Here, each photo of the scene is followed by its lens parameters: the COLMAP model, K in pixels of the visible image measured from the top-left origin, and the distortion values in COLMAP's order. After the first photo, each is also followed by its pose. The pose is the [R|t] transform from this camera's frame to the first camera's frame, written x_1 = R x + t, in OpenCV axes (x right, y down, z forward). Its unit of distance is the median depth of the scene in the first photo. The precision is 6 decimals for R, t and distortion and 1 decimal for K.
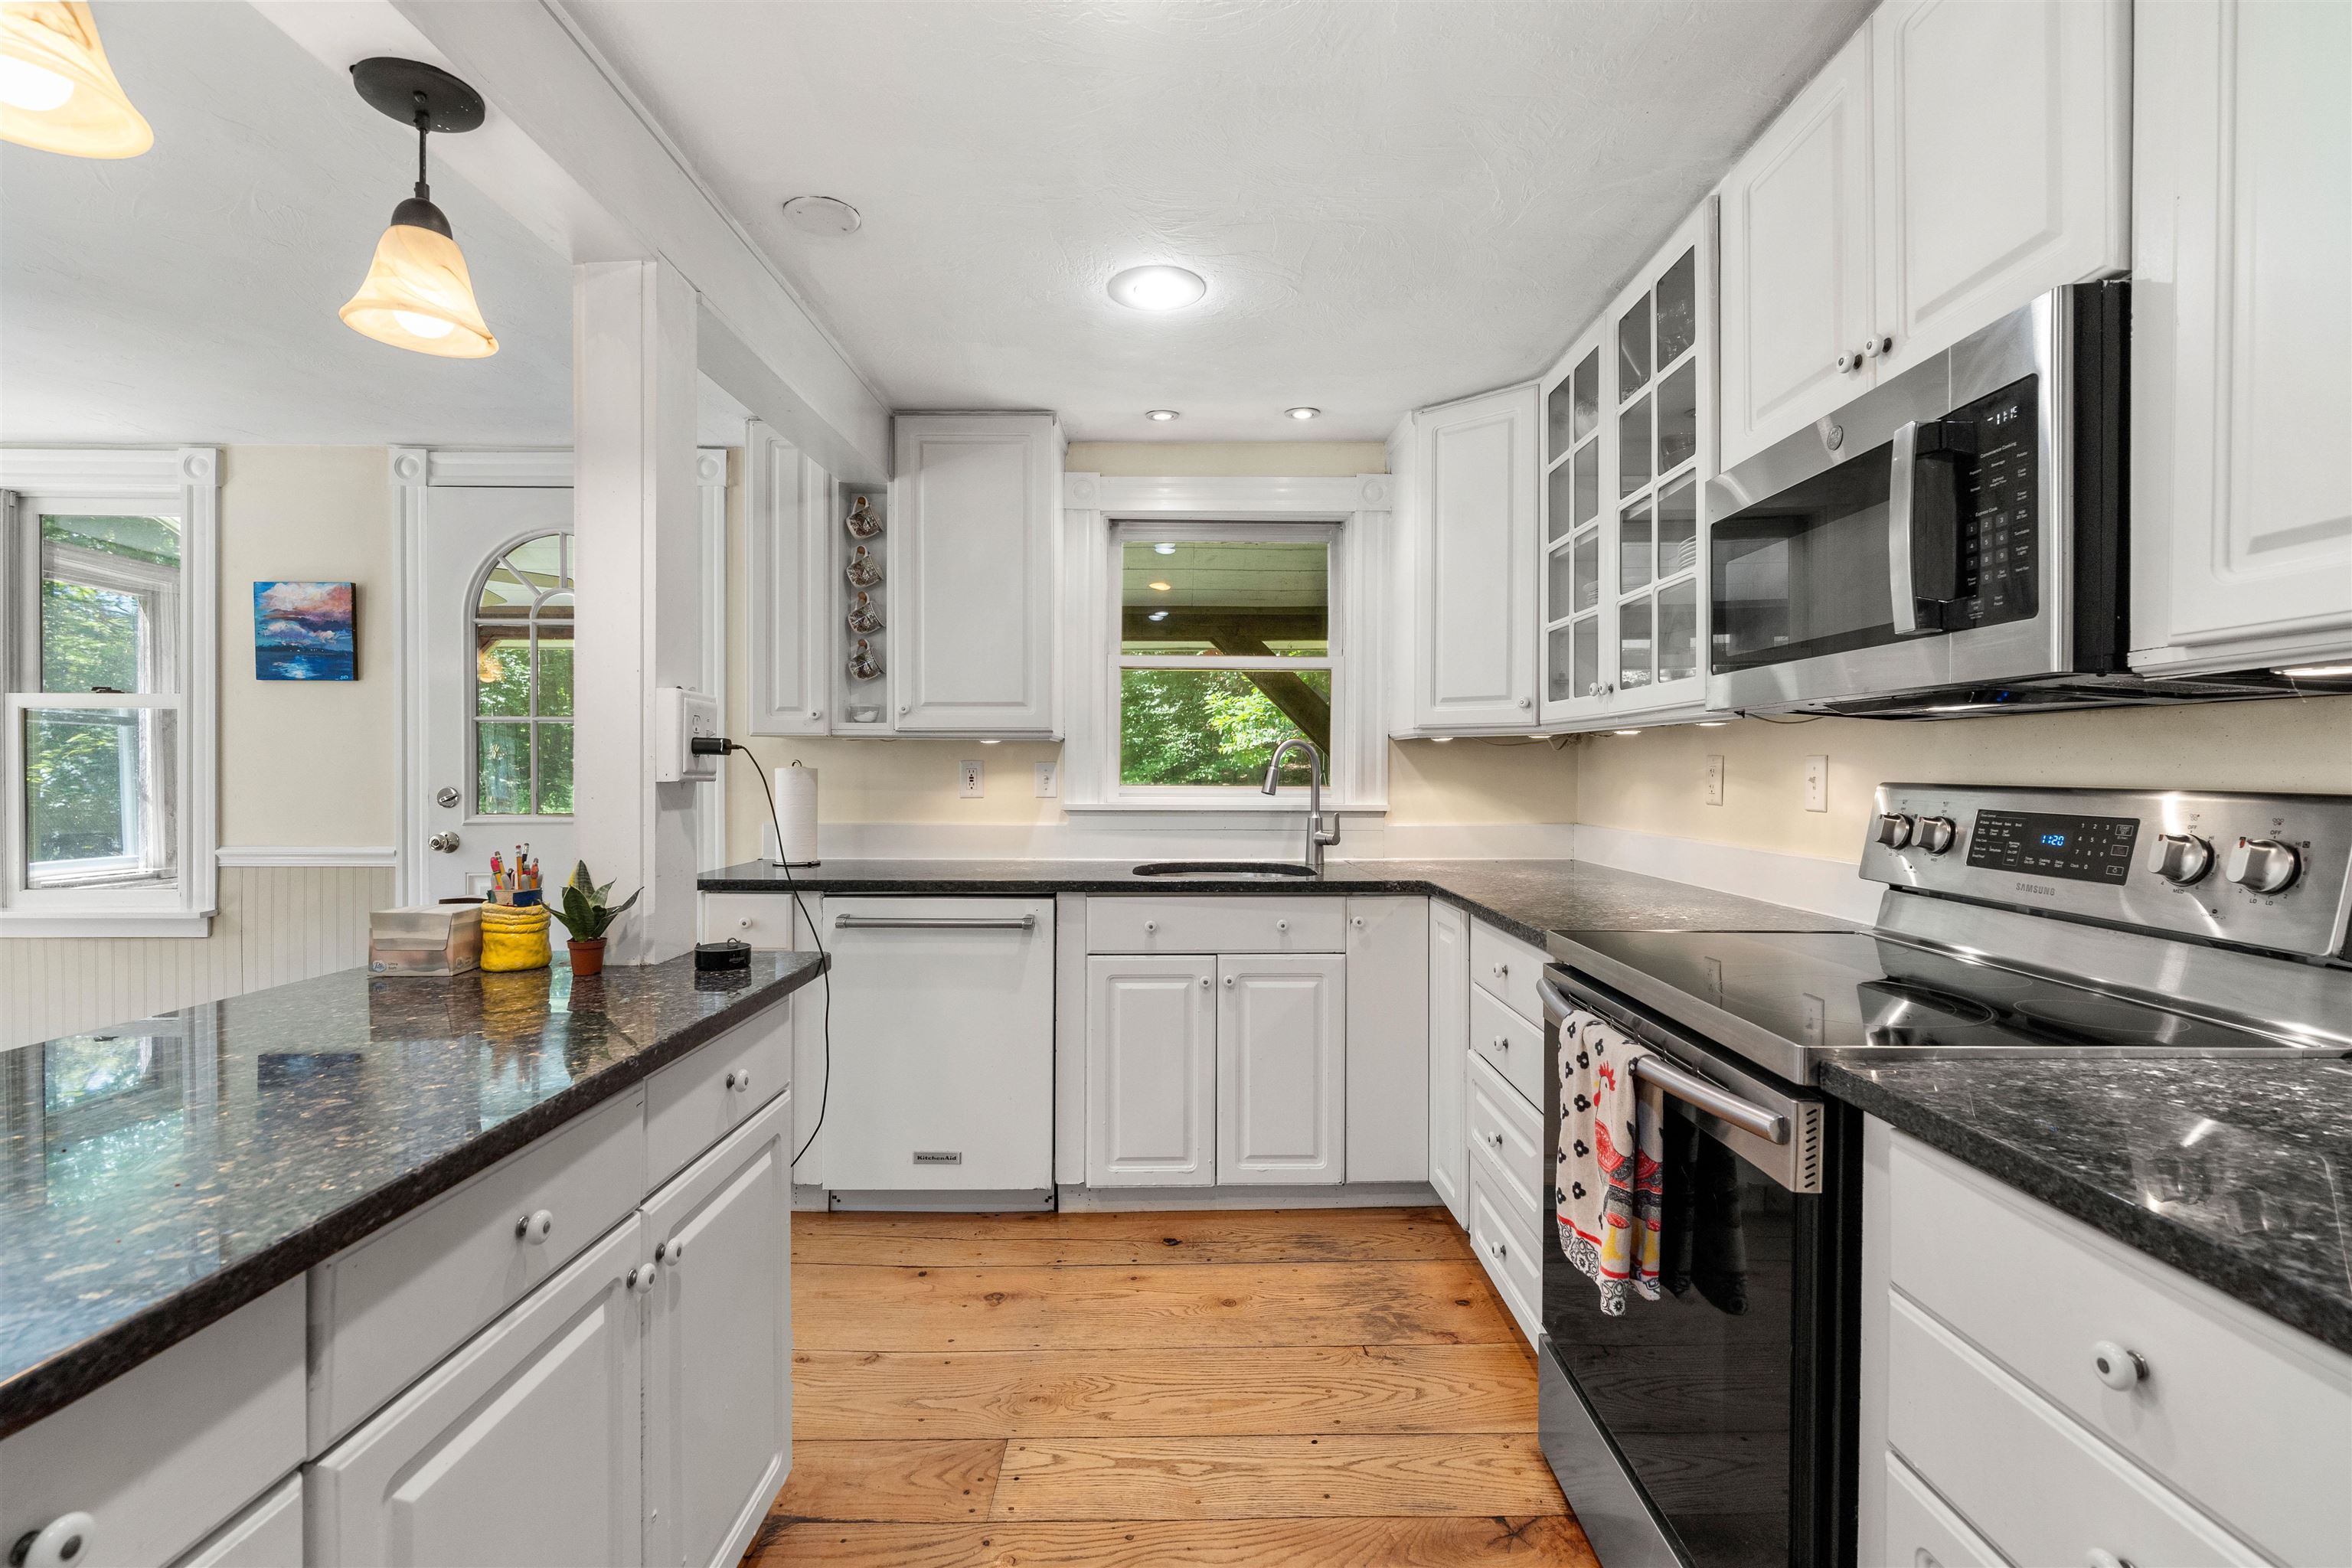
lens RADIAL K [[1065.2, 0, 1174.7], [0, 1065.2, 776.2], [0, 0, 1]] dist [-0.011303, 0.003701]
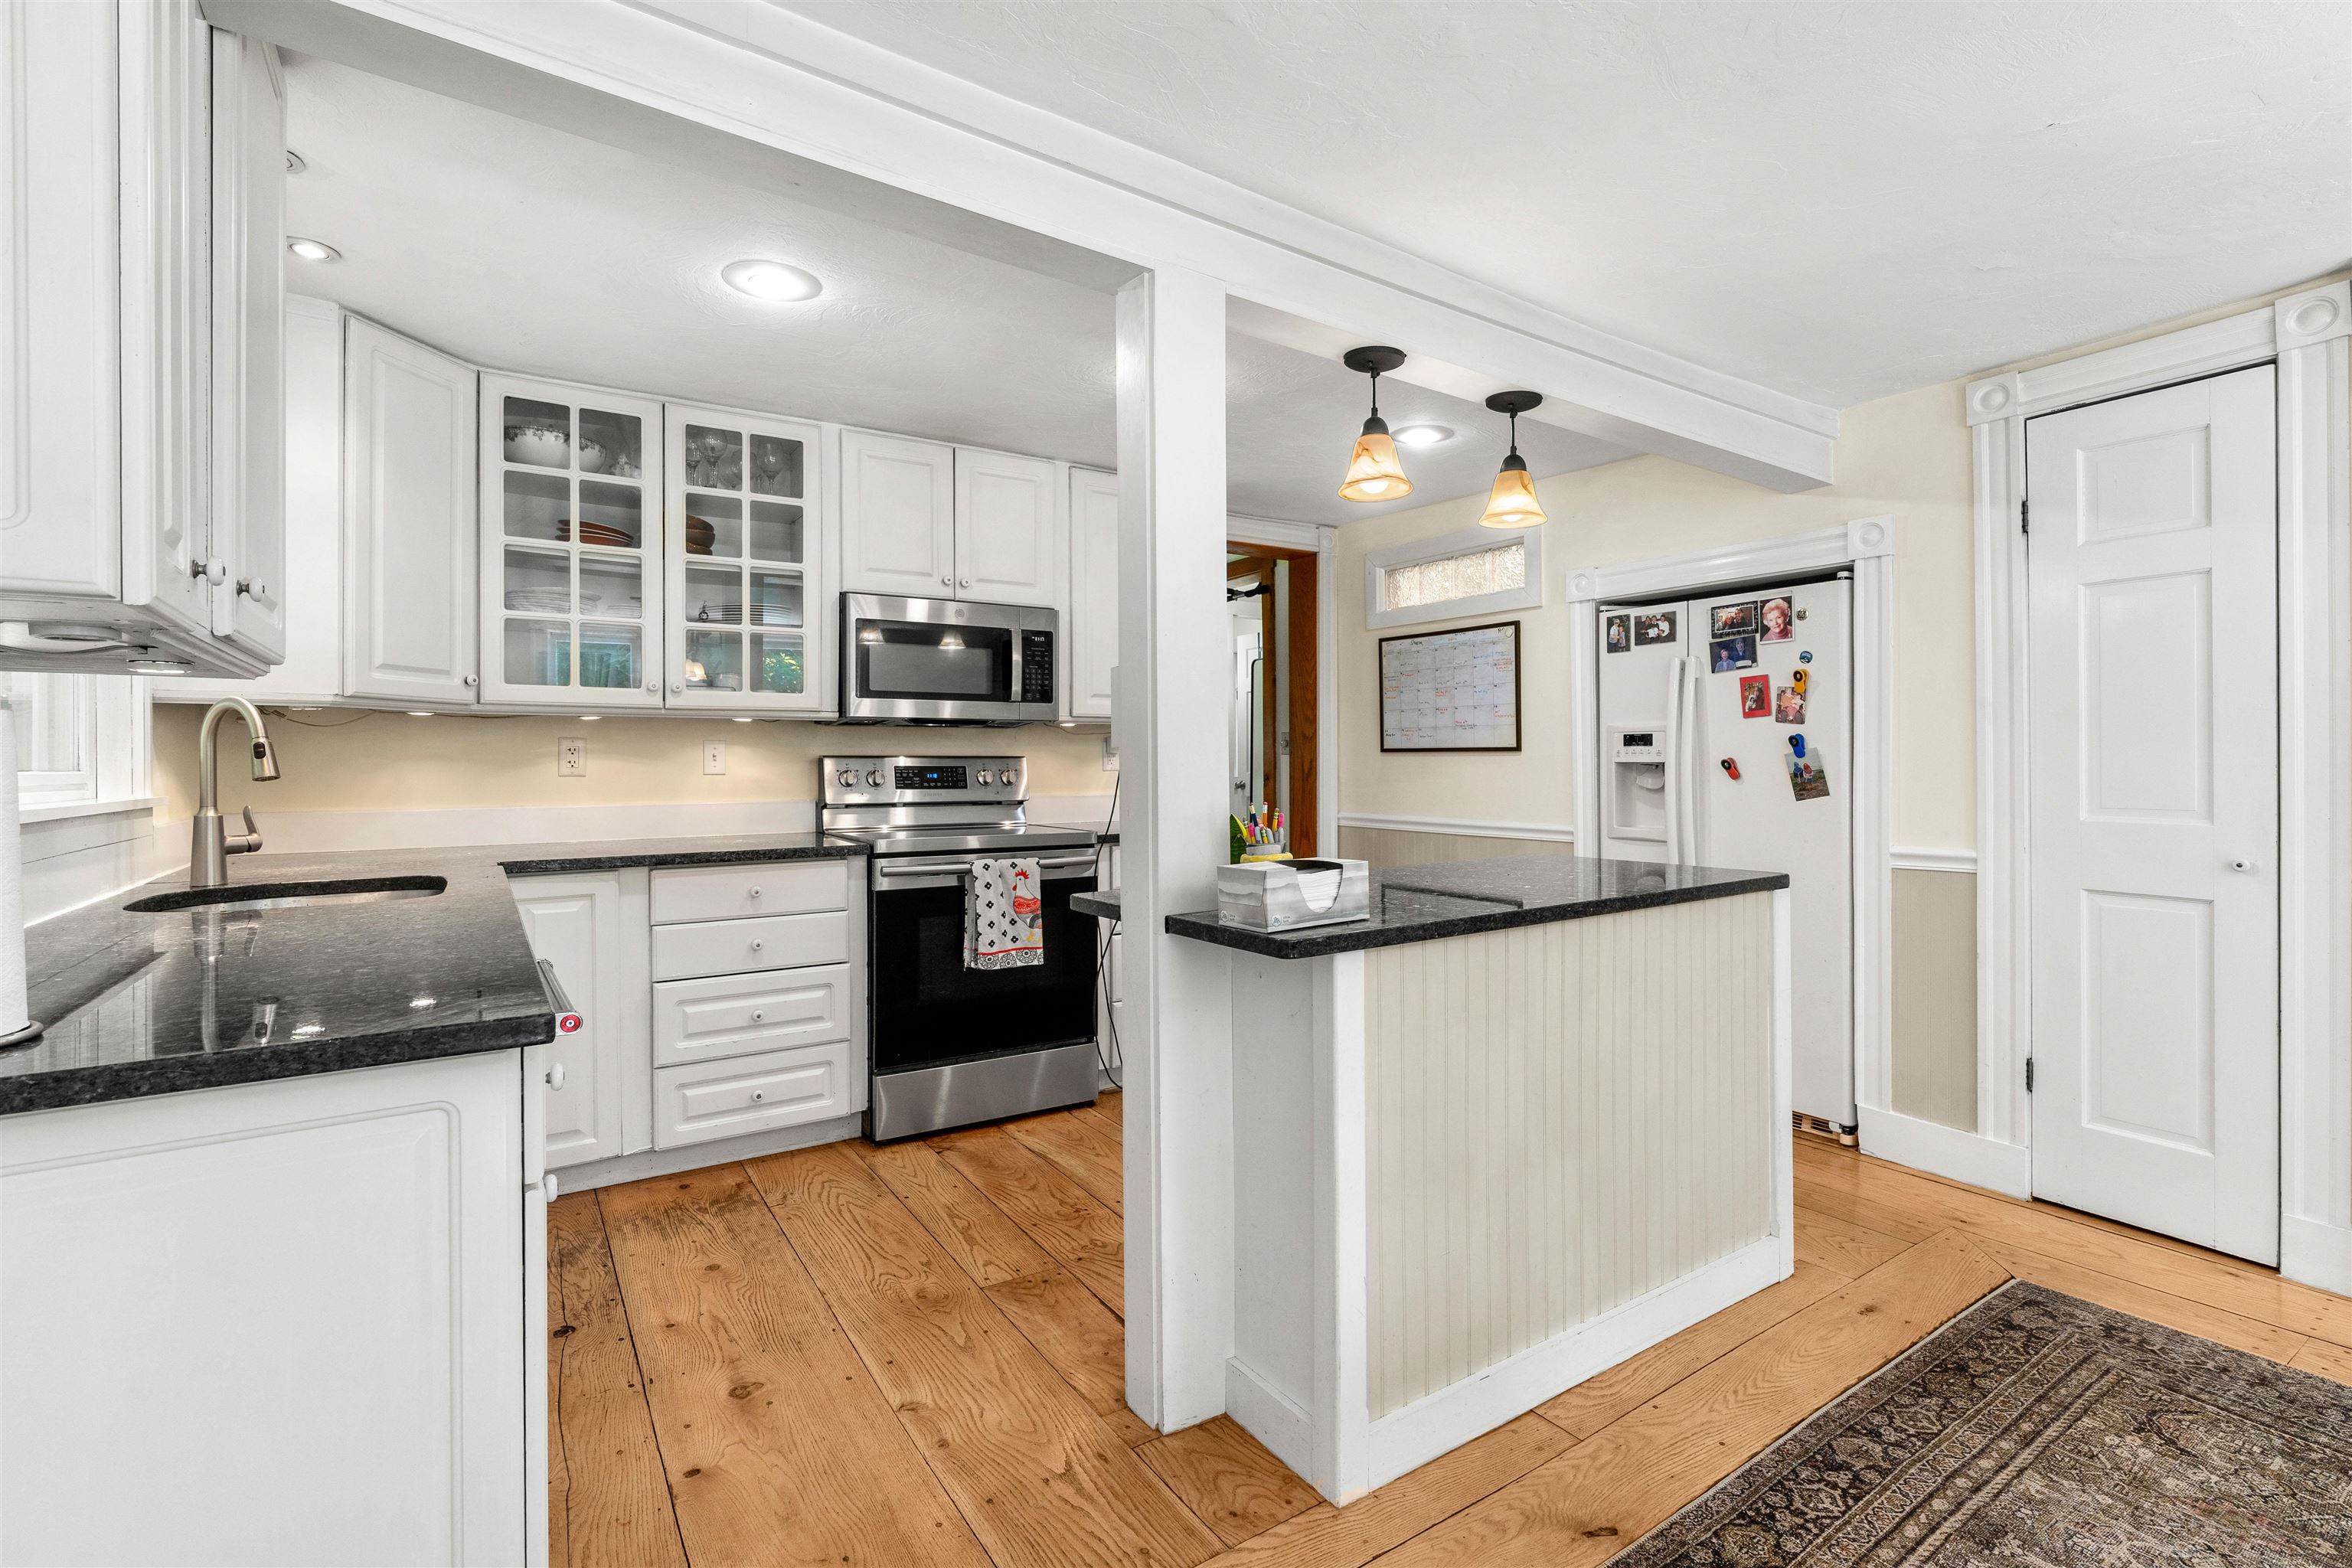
lens RADIAL K [[1065.2, 0, 1172.8], [0, 1065.2, 760.2], [0, 0, 1]] dist [-0.011303, 0.003701]
pose [[-0.552540, 0.001915, 0.833484, -1.054111], [0.009482, 0.999947, 0.003988, 0.010429], [-0.833433, 0.010107, -0.552529, 1.206812]]
